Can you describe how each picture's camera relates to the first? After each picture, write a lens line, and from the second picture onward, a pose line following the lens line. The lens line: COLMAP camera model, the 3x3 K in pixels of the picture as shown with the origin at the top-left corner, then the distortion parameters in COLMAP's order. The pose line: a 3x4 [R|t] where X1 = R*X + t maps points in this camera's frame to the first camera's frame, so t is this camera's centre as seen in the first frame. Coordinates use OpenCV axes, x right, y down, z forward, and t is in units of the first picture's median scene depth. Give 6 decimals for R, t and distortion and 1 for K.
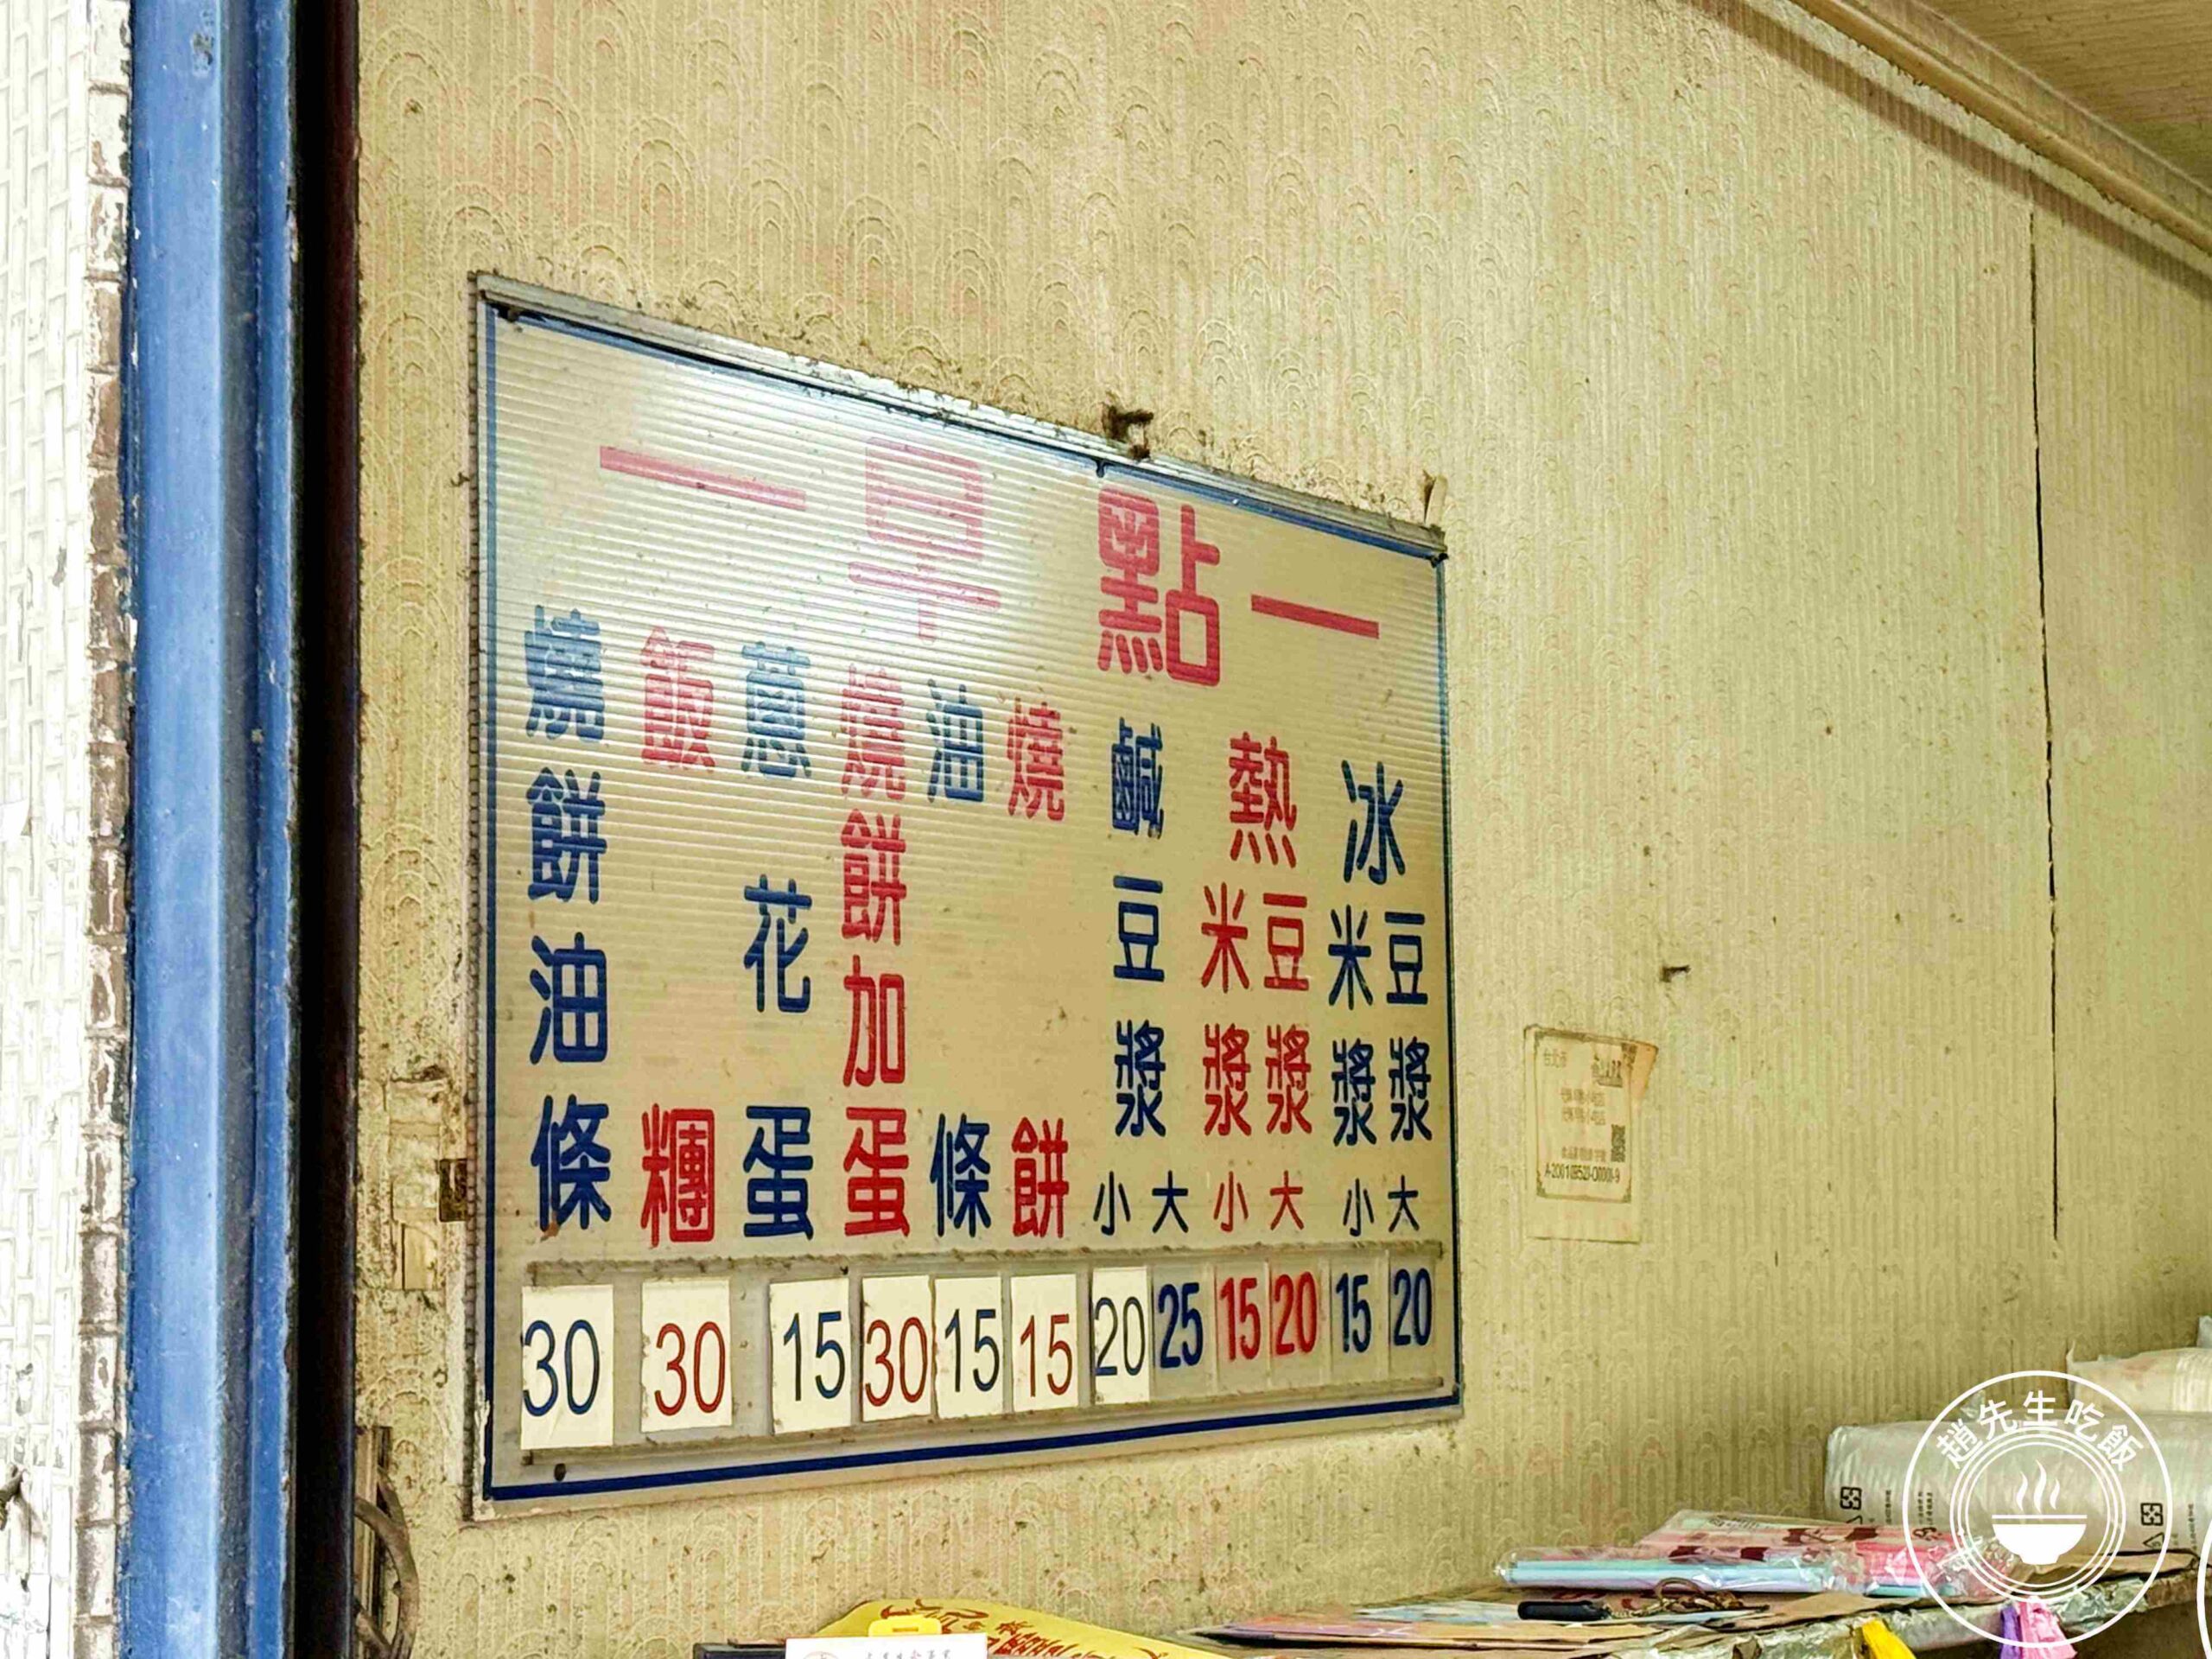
lens RADIAL K [[5155.1, 0, 1106.0], [0, 5155.1, 829.5], [0, 0, 1]] dist [0.049593, 0.252203]
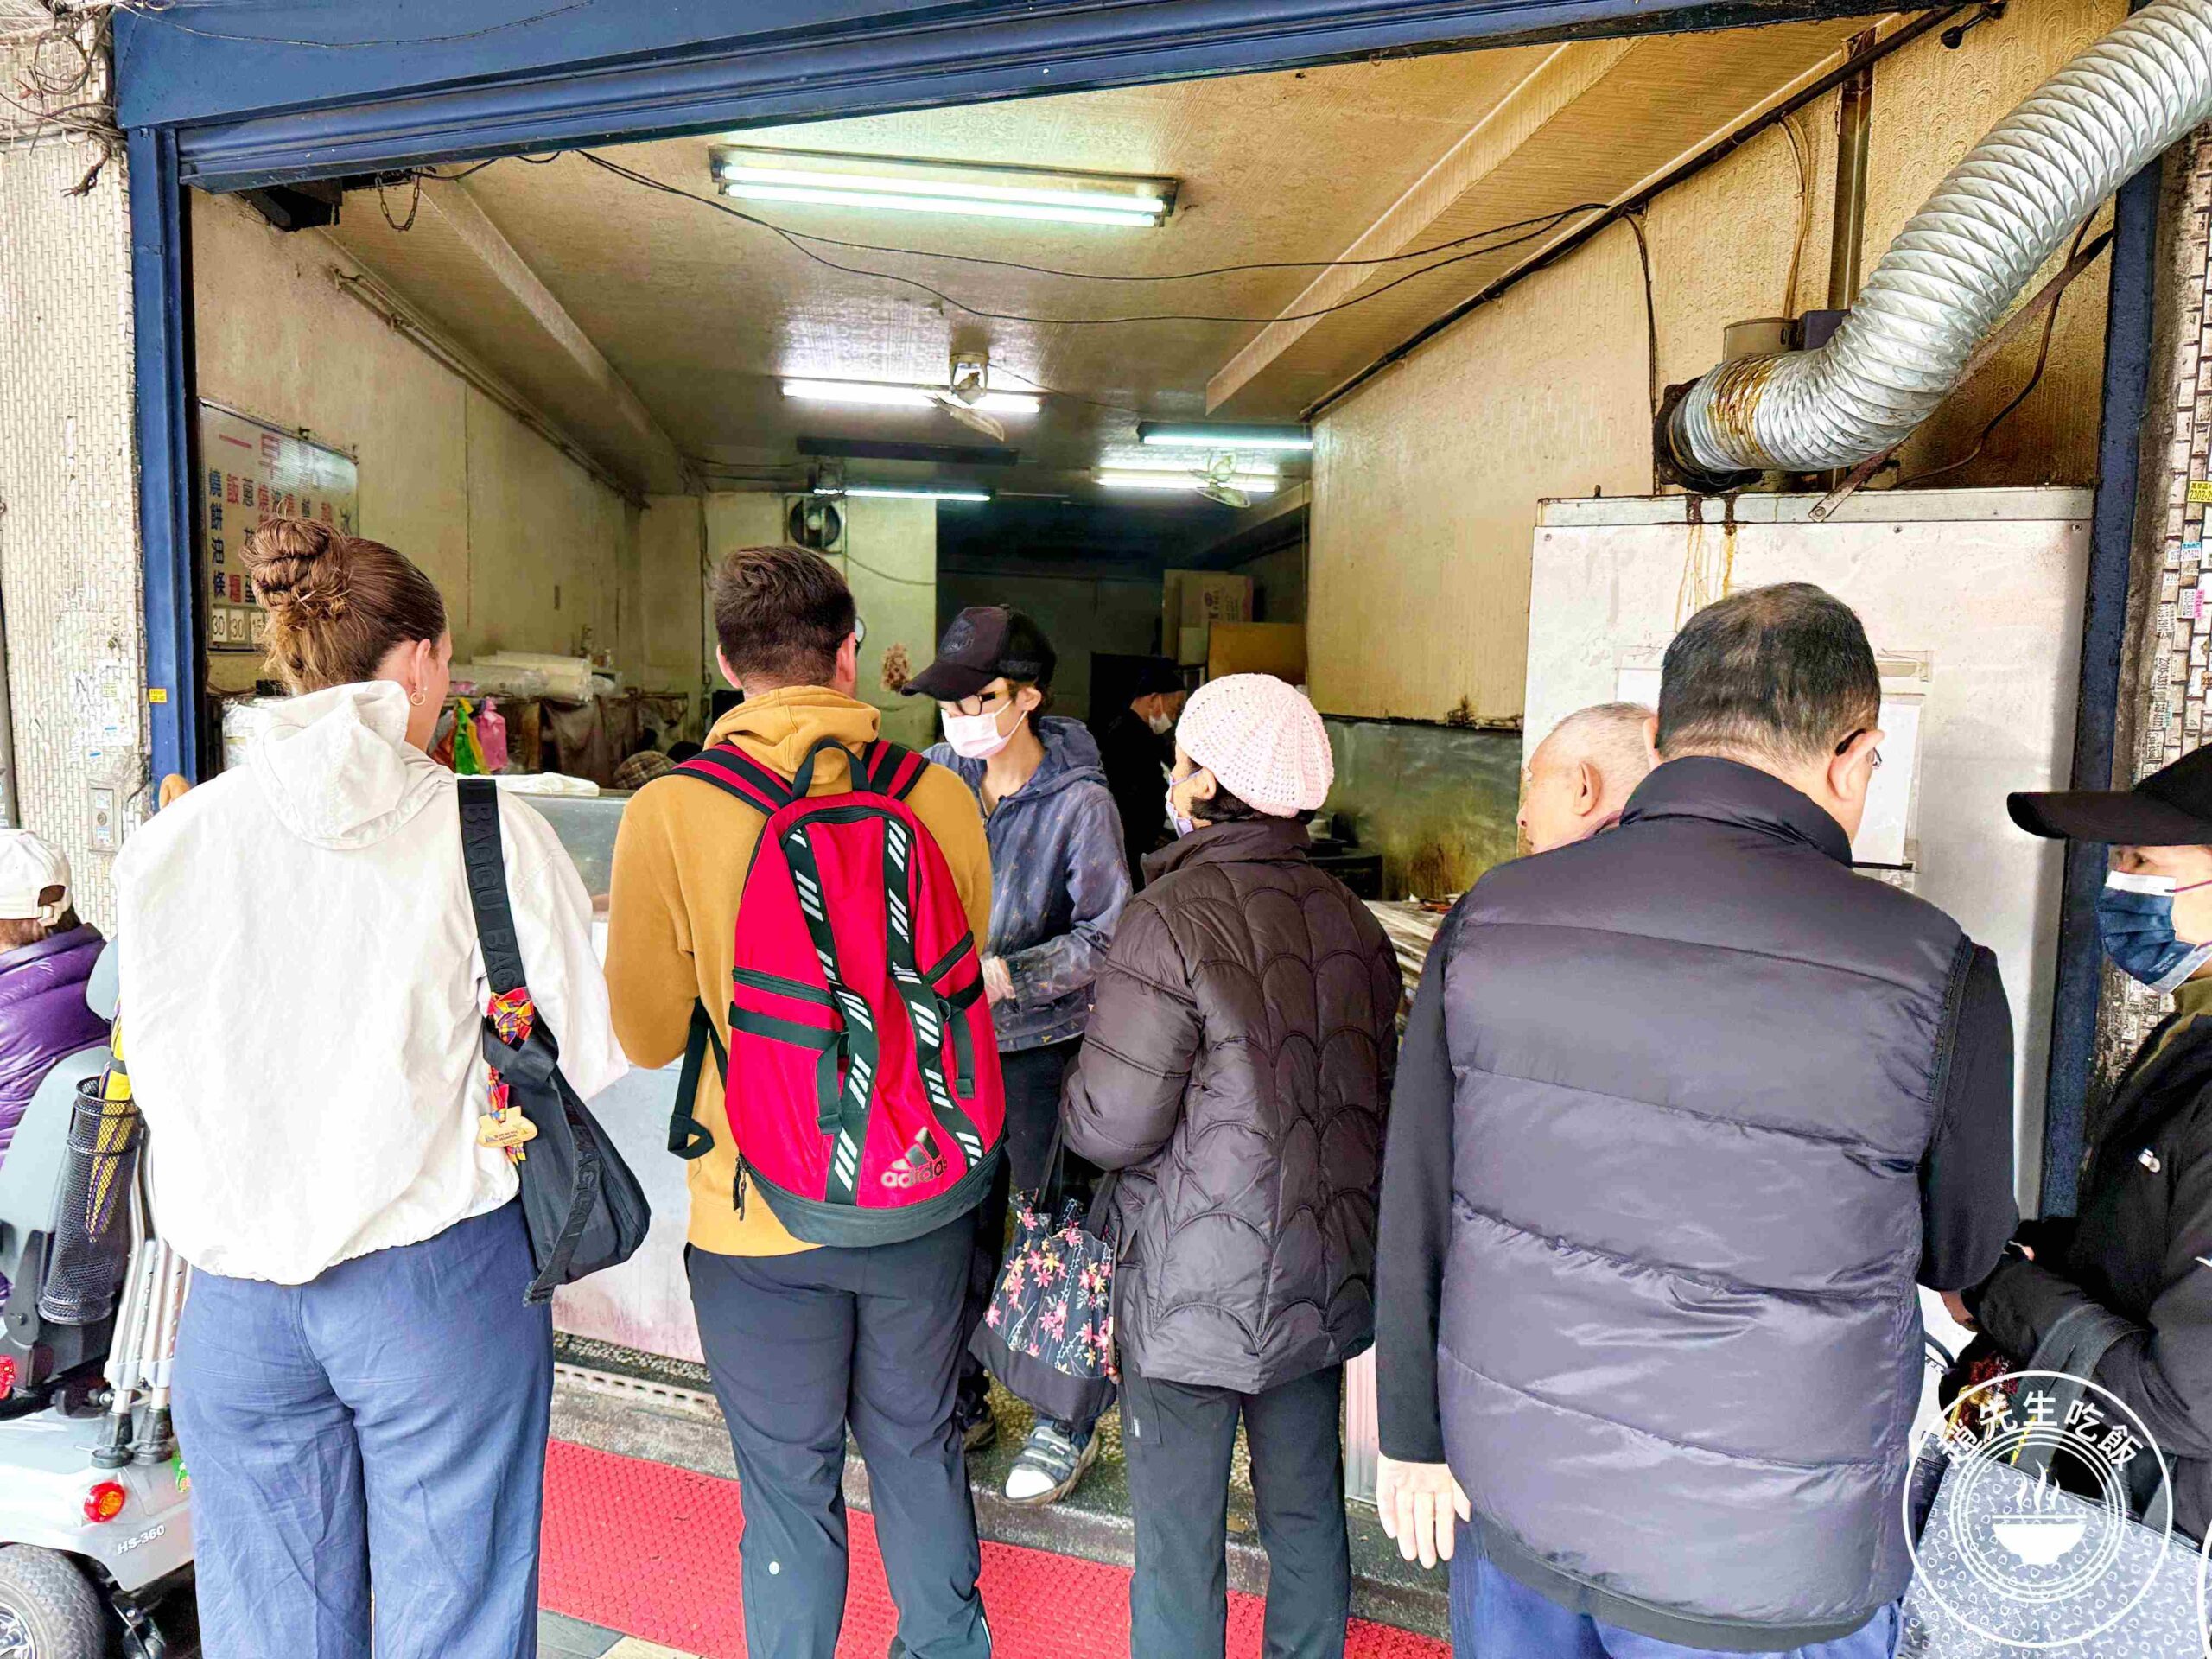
lens RADIAL K [[1566.8, 0, 1106.0], [0, 1566.8, 829.5], [0, 0, 1]] dist [0.037881, -0.000915]
pose [[0.803411, -0.018233, 0.595146, -0.324502], [-0.092713, 0.983509, 0.155289, -0.018531], [-0.588163, -0.179939, 0.788471, -0.727348]]
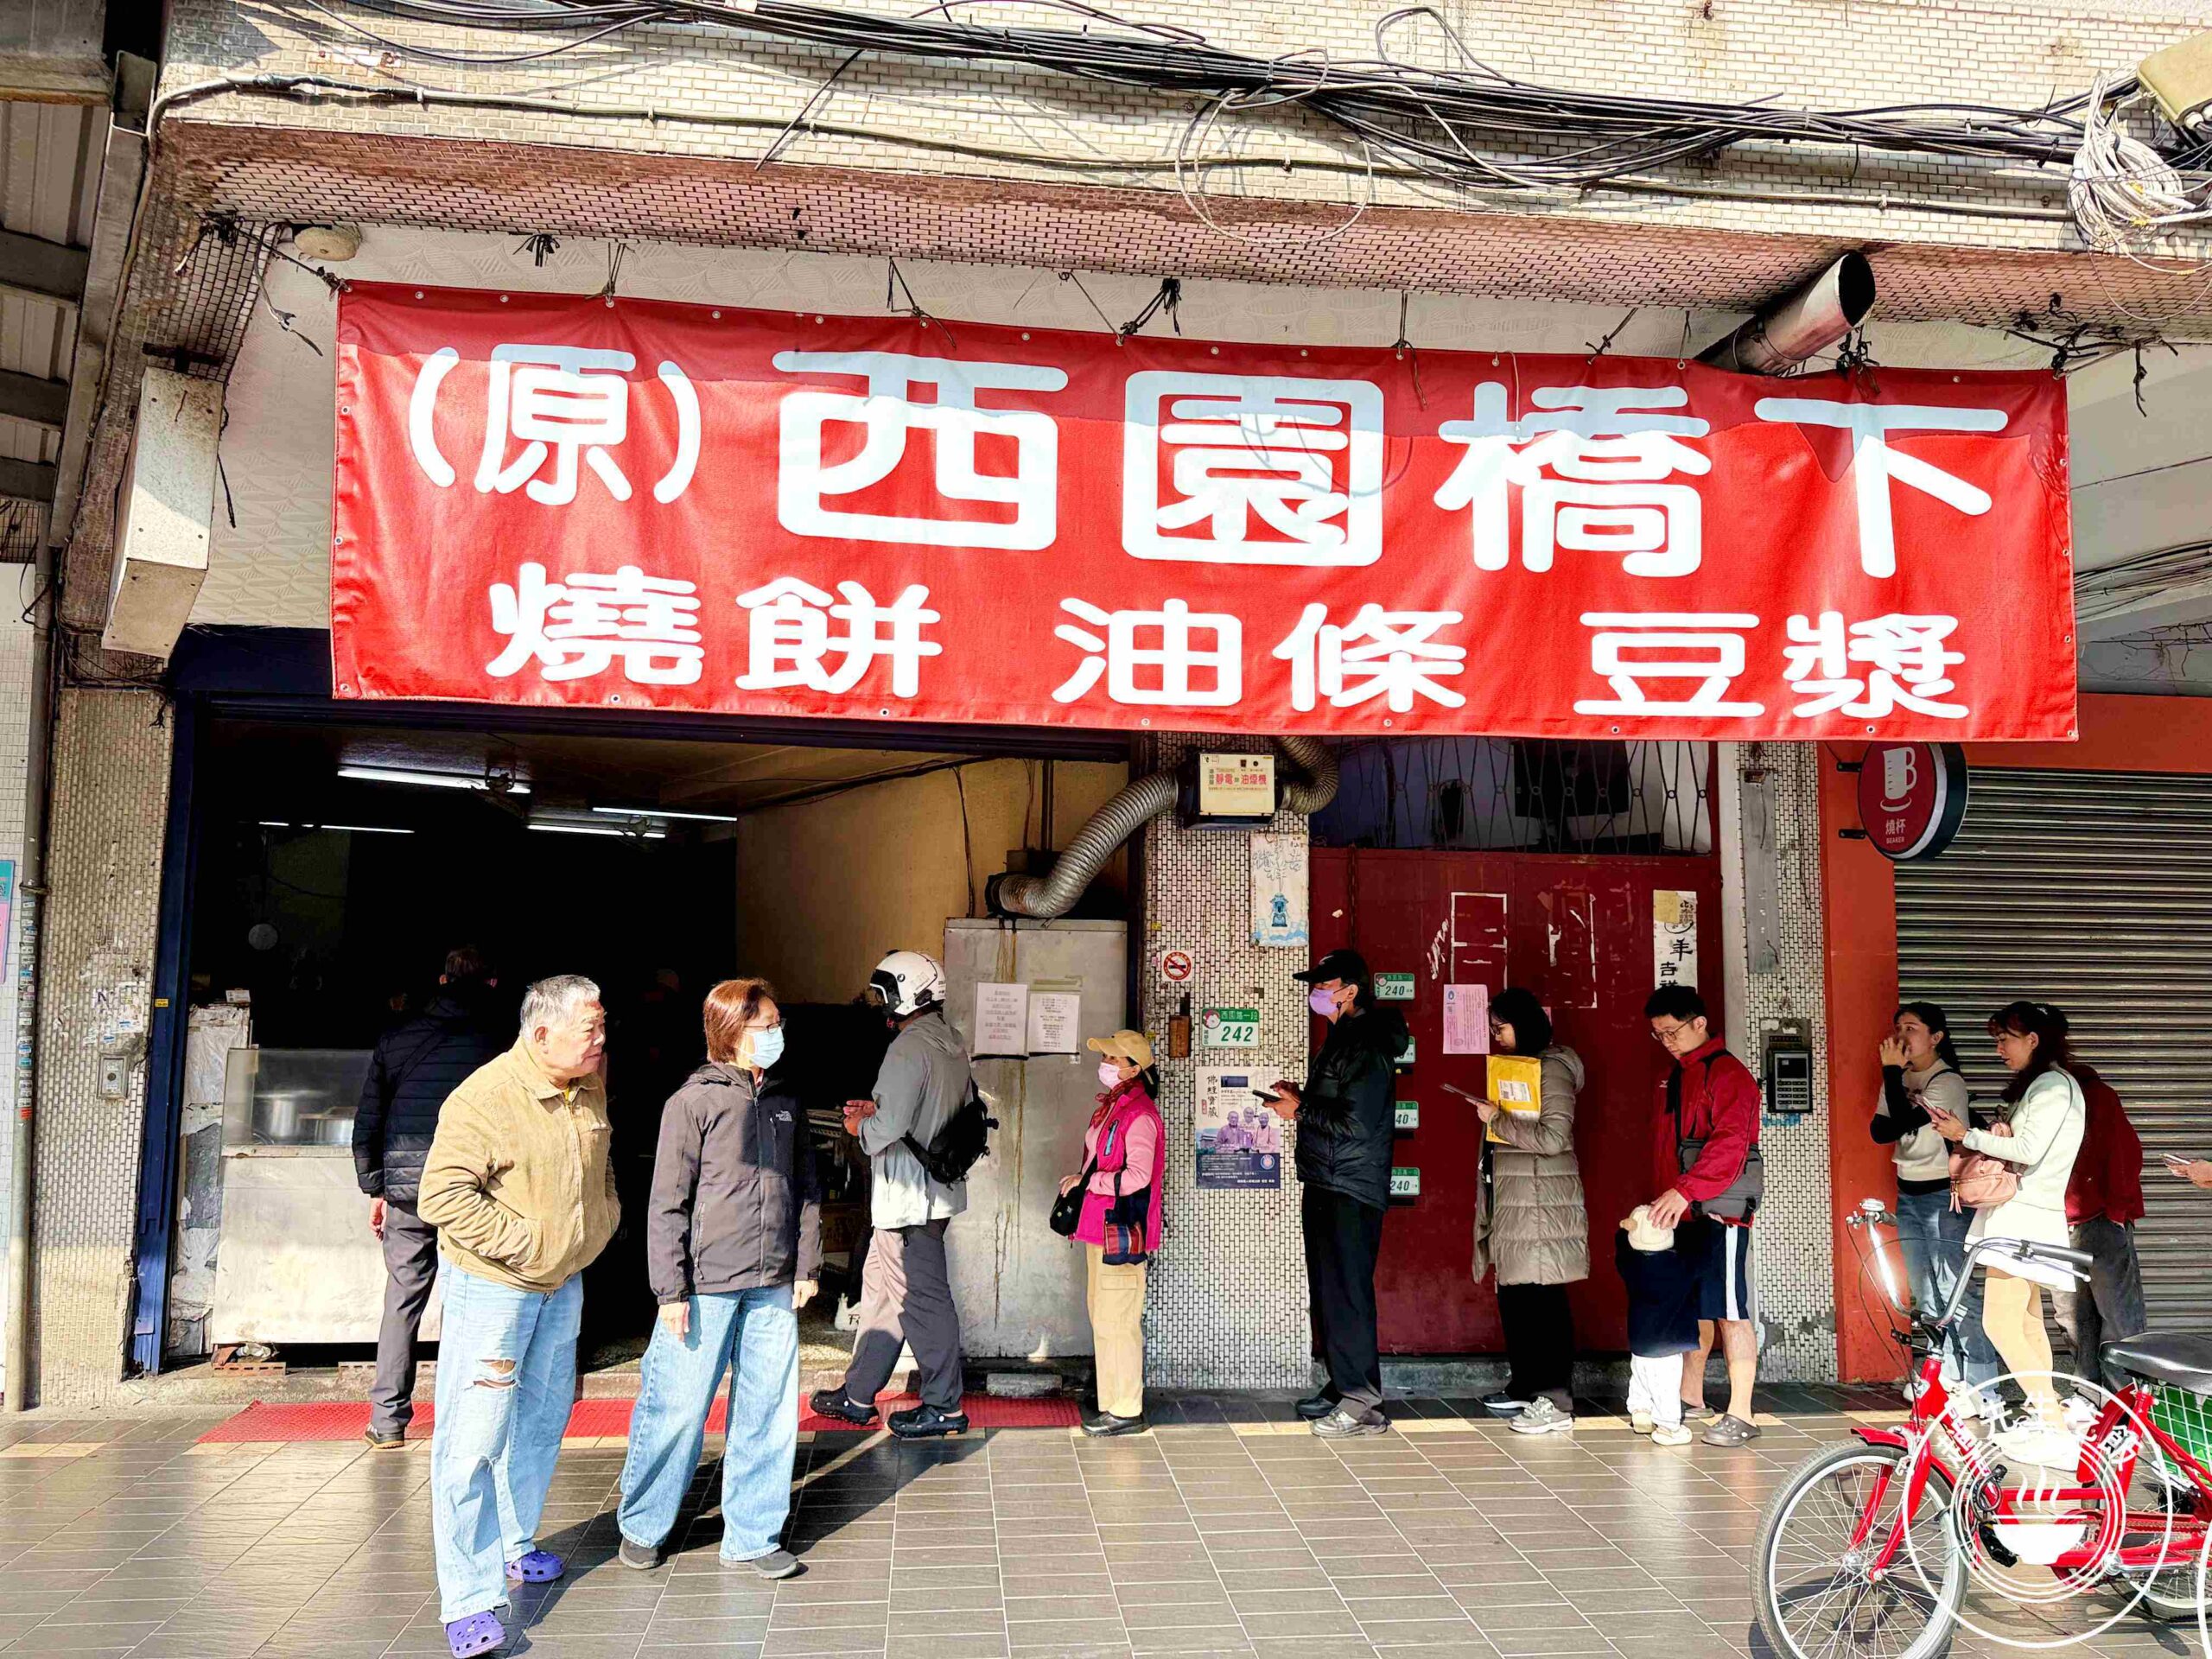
lens RADIAL K [[1566.8, 0, 1106.0], [0, 1566.8, 829.5], [0, 0, 1]] dist [0.037881, -0.000915]
pose [[0.452497, 0.119573, 0.883713, -1.659554], [-0.106959, 0.991093, -0.079335, -0.061447], [-0.885328, -0.058622, 0.461256, -1.465284]]
